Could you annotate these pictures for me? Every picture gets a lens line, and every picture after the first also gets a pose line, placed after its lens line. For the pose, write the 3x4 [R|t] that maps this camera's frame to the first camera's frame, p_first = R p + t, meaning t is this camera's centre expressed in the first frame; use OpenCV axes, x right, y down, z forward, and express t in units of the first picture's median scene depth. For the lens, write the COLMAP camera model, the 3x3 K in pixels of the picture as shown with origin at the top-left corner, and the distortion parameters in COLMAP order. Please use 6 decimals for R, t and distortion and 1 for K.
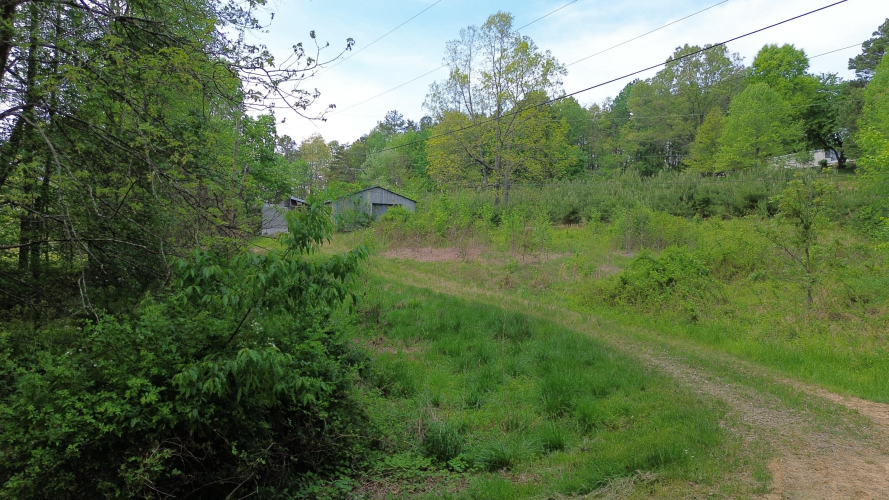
lens RADIAL K [[623.7, 0, 443.0], [0, 623.7, 252.6], [0, 0, 1]] dist [0.072362, -0.077215]
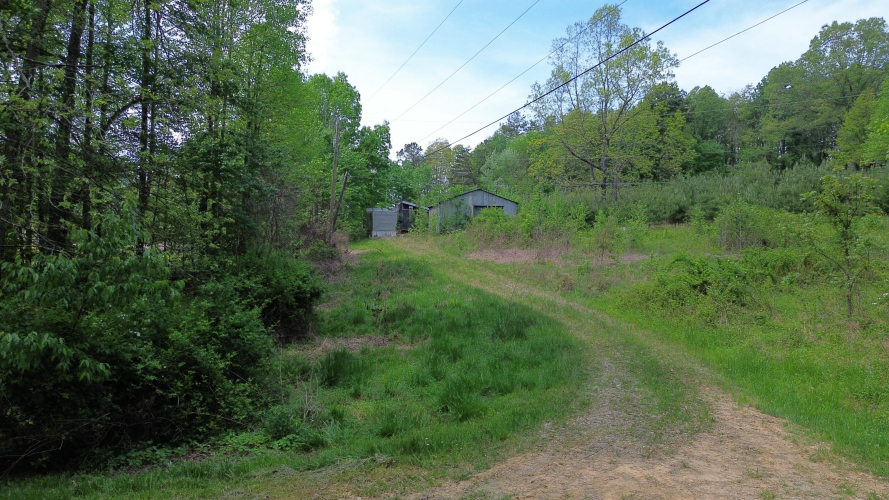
lens RADIAL K [[623.7, 0, 444.1], [0, 623.7, 252.2], [0, 0, 1]] dist [0.072362, -0.077215]
pose [[0.974364, -0.001953, -0.224968, 0.061243], [0.001503, 0.999997, -0.002172, -0.000447], [0.224971, 0.001778, 0.974364, -0.005158]]
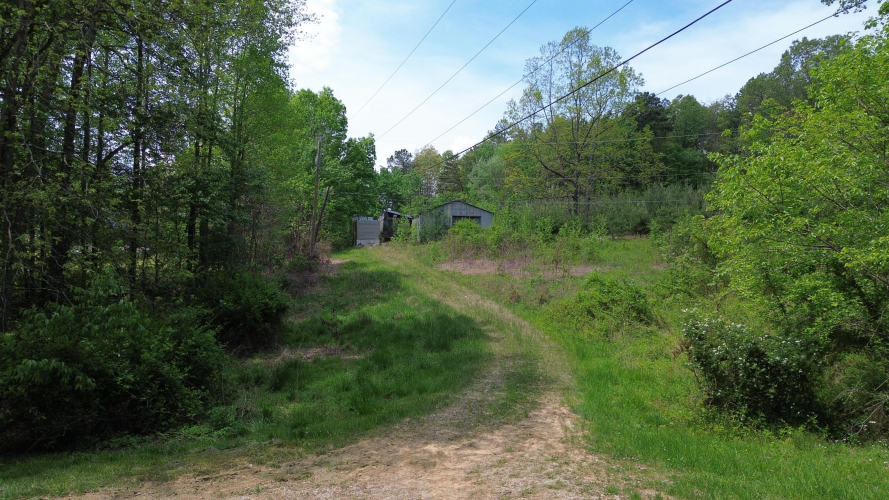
lens RADIAL K [[623.7, 0, 442.9], [0, 623.7, 255.7], [0, 0, 1]] dist [0.072362, -0.077215]
pose [[0.974247, 0.001215, -0.225480, 0.101761], [-0.000298, 0.999992, 0.004103, -0.013109], [0.225483, -0.003930, 0.974239, -0.047838]]
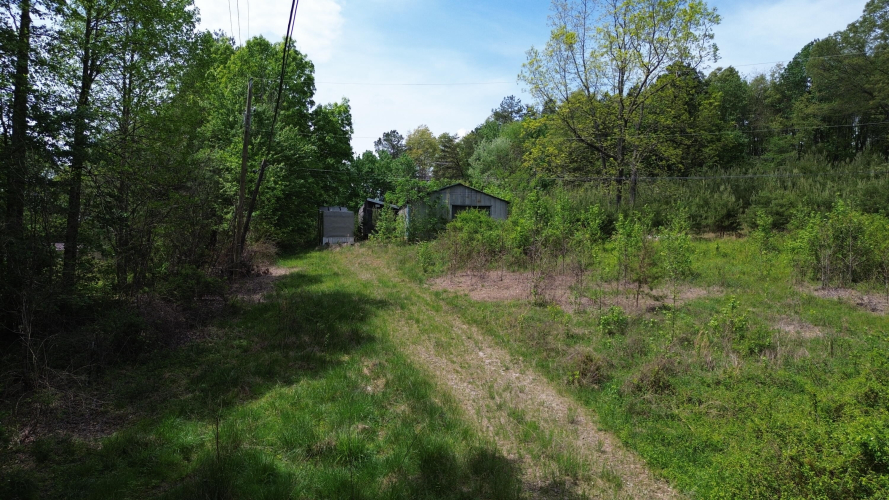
lens RADIAL K [[623.7, 0, 443.3], [0, 623.7, 249.2], [0, 0, 1]] dist [0.072362, -0.077215]
pose [[0.975556, 0.002206, -0.219741, 0.044370], [-0.001513, 0.999993, 0.003323, -0.023455], [0.219747, -0.002909, 0.975553, 0.203230]]
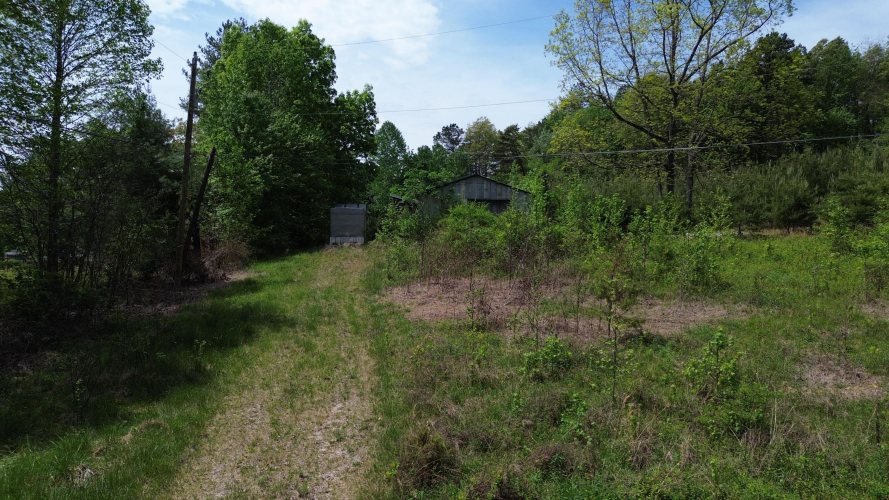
lens RADIAL K [[623.7, 0, 445.5], [0, 623.7, 250.0], [0, 0, 1]] dist [0.072362, -0.077215]
pose [[0.932230, 0.000954, -0.361866, 0.100746], [0.001224, 0.999982, 0.005789, -0.024628], [0.361865, -0.005840, 0.932212, 0.313901]]
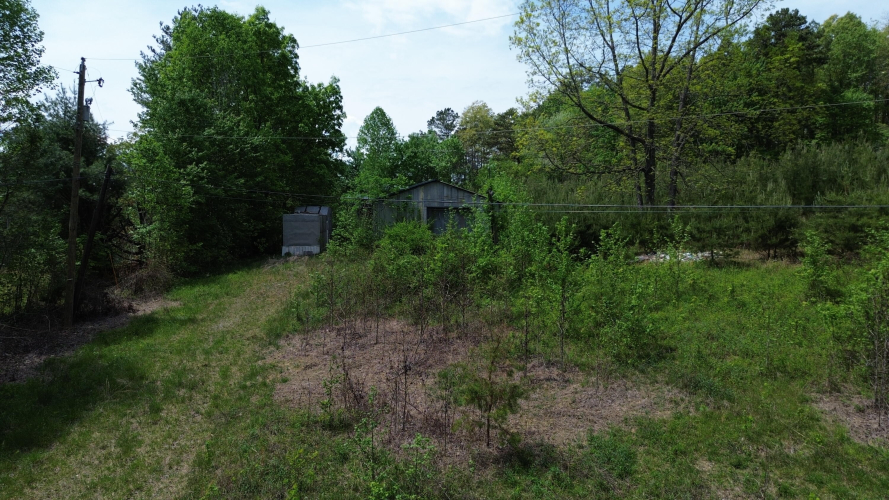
lens RADIAL K [[623.7, 0, 447.8], [0, 623.7, 245.4], [0, 0, 1]] dist [0.072362, -0.077215]
pose [[0.922323, 0.008050, -0.386336, 0.133340], [0.007000, 0.999271, 0.037532, -0.057750], [0.386356, -0.037321, 0.921594, 0.384312]]
